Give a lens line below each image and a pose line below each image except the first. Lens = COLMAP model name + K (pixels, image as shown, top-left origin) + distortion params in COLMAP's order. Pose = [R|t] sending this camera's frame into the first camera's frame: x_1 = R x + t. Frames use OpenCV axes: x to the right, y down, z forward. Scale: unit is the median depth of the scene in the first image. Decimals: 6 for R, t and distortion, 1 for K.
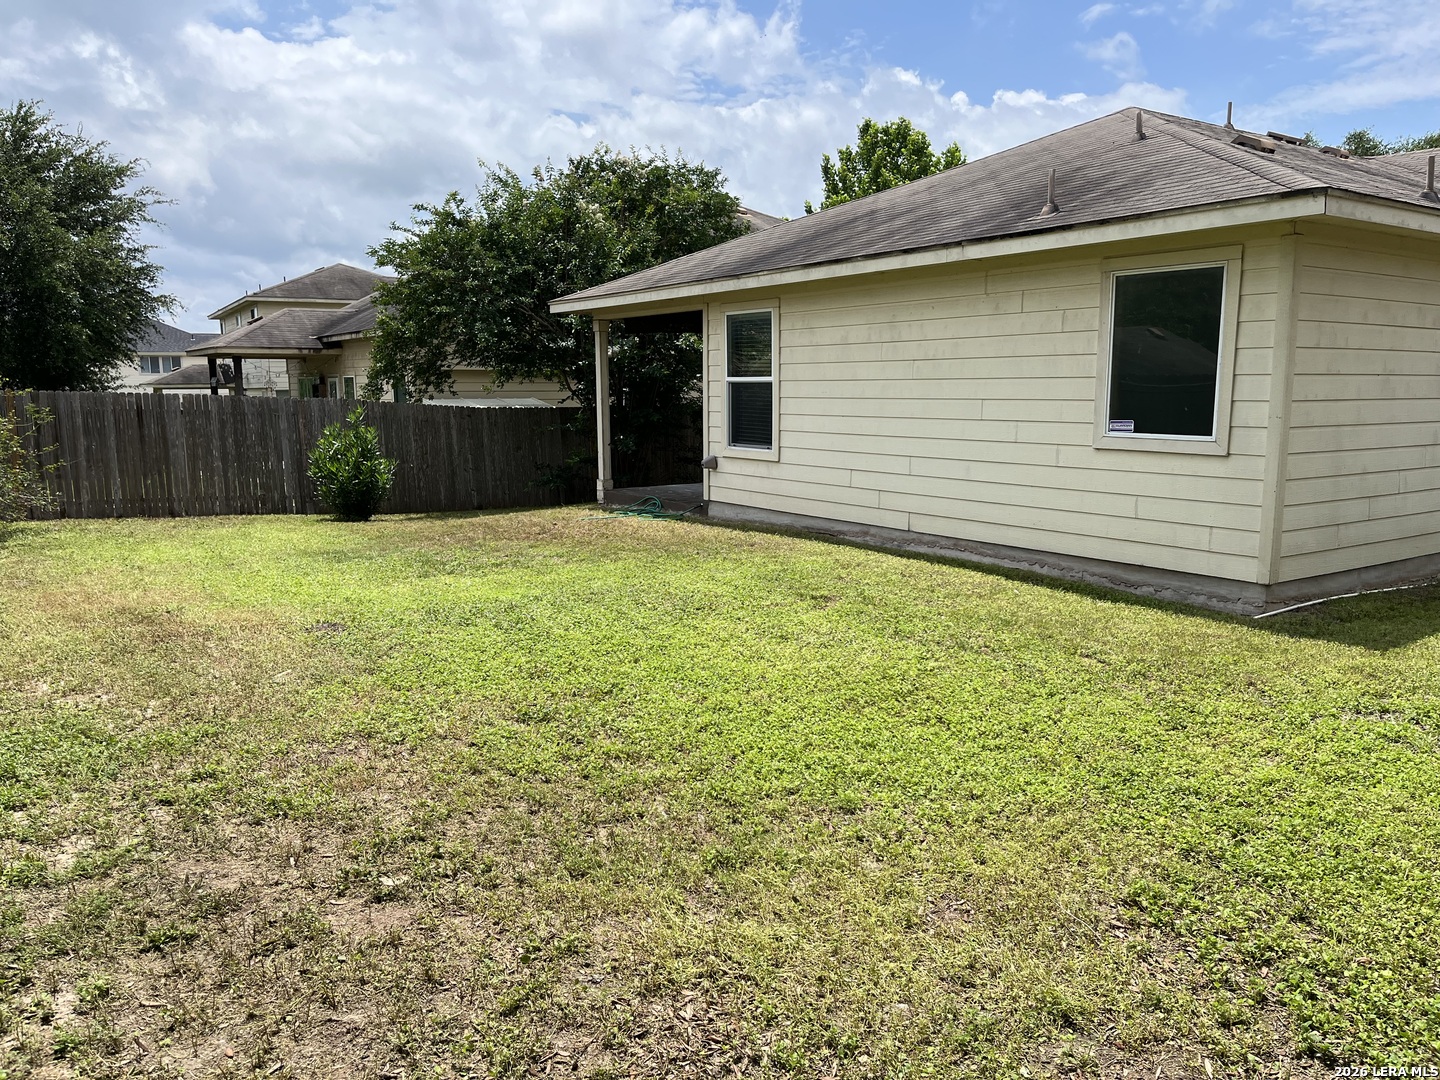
lens RADIAL K [[1099.7, 0, 719.5], [0, 1099.7, 541.7], [0, 0, 1]] dist [0.005346, 0.000005]
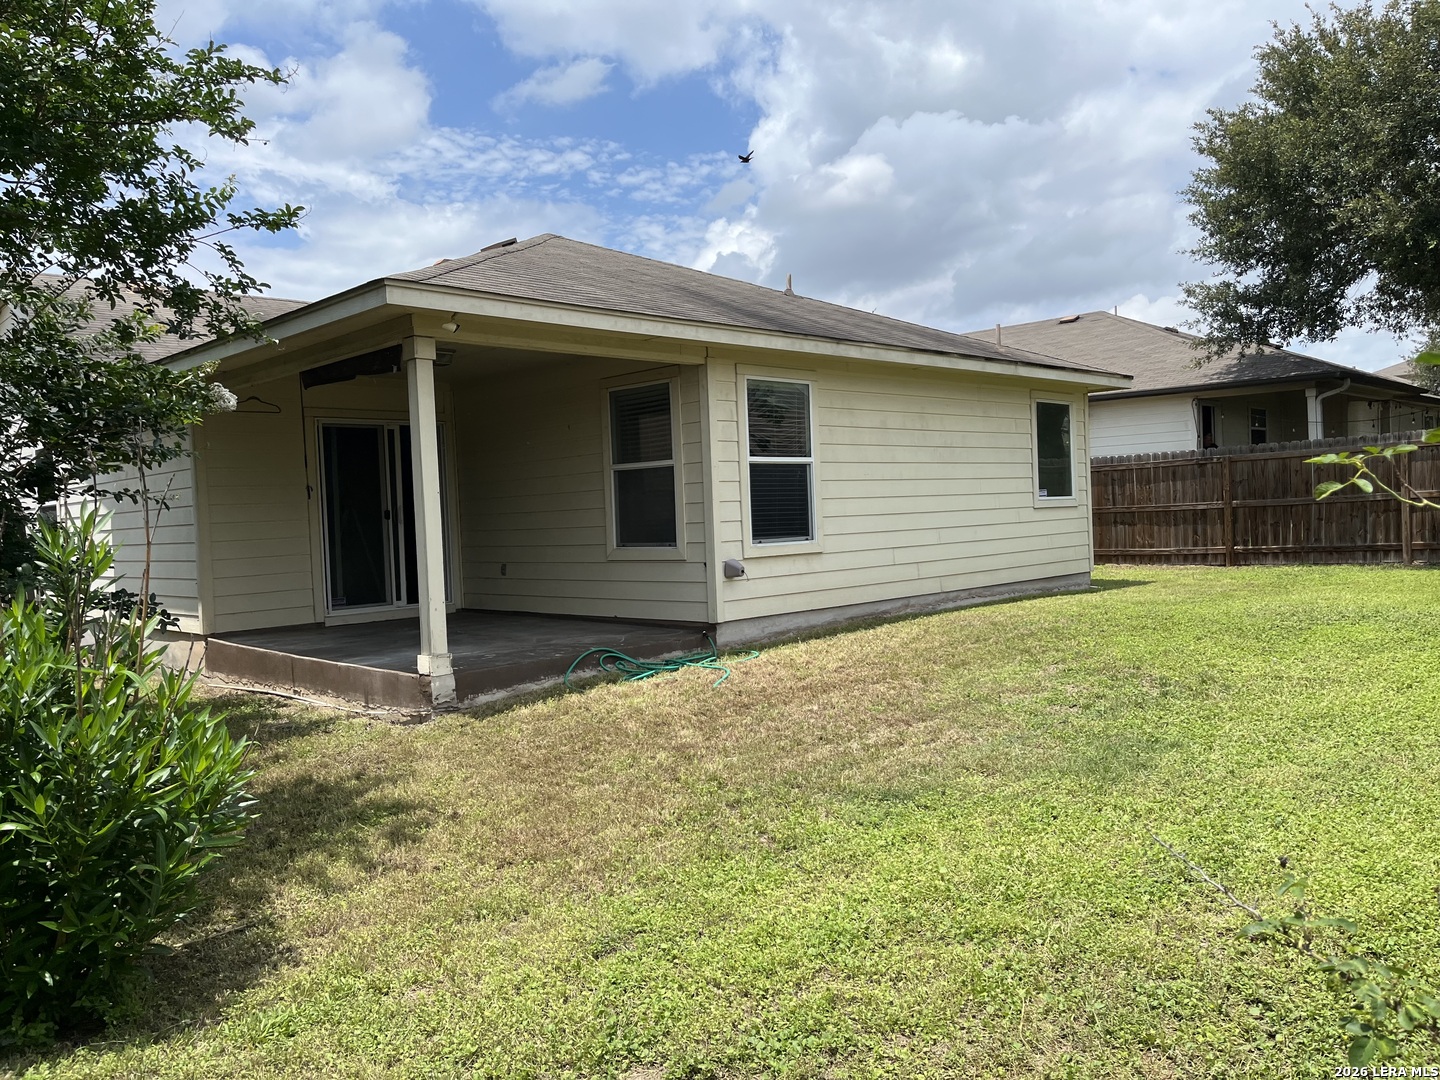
lens RADIAL K [[1099.7, 0, 719.0], [0, 1099.7, 541.4], [0, 0, 1]] dist [0.005346, 0.000005]
pose [[-0.179893, -0.007832, 0.983655, -0.807911], [0.184403, 0.981972, 0.041542, -0.134568], [-0.966247, 0.188862, -0.175206, 1.241240]]
